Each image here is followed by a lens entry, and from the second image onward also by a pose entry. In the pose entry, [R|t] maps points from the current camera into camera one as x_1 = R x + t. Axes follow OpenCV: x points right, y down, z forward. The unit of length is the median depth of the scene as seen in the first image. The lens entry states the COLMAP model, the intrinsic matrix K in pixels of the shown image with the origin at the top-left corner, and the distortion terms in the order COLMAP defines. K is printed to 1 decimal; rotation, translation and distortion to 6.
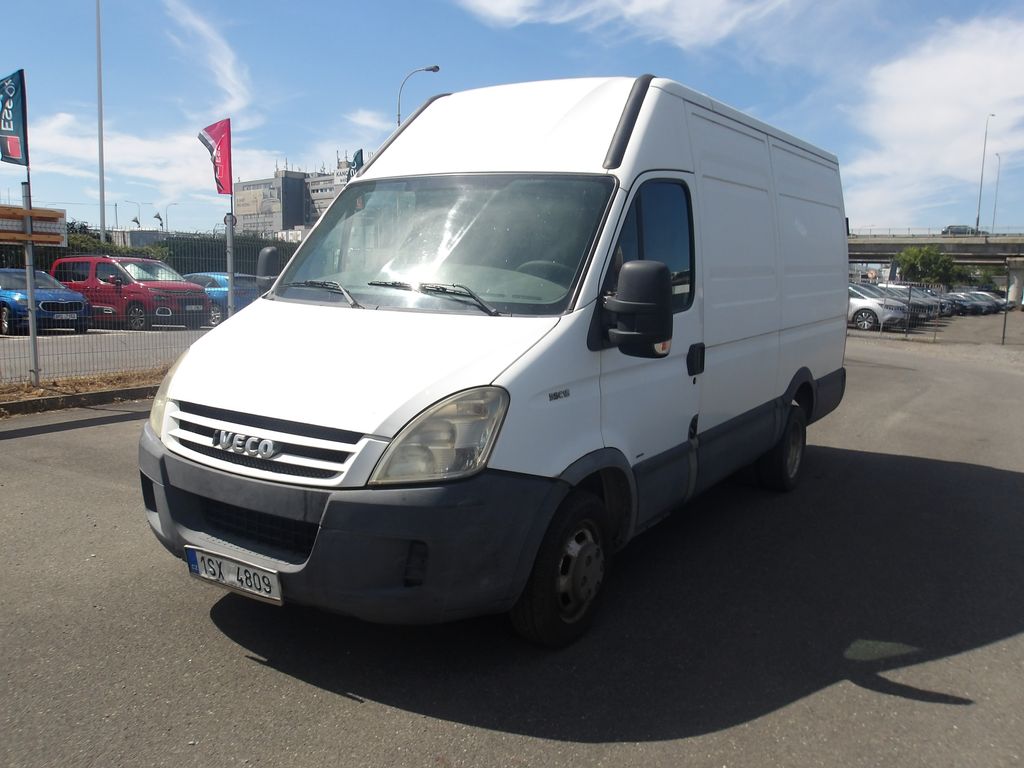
lens RADIAL K [[870.2, 0, 519.1], [0, 870.2, 379.8], [0, 0, 1]] dist [0.003628, -0.009779]
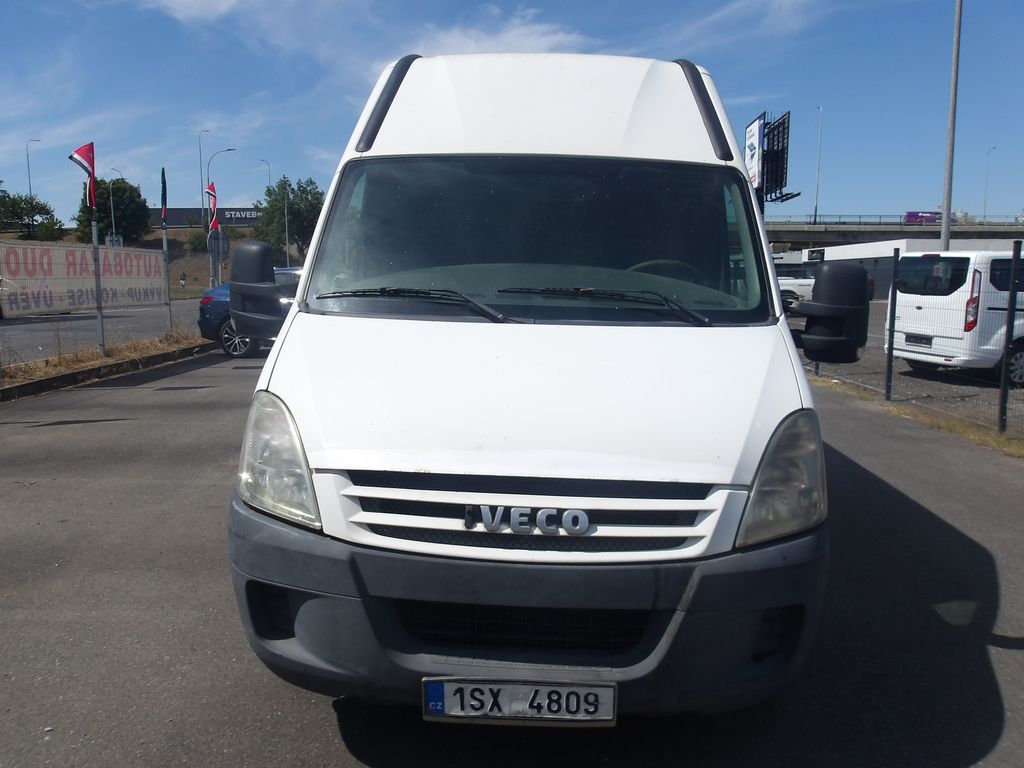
lens RADIAL K [[870.2, 0, 519.1], [0, 870.2, 379.8], [0, 0, 1]] dist [0.003628, -0.009779]
pose [[0.858592, -0.076872, 0.506863, -0.623733], [0.068239, 0.997033, 0.035619, -0.063252], [-0.508097, 0.004006, 0.861291, 0.348029]]
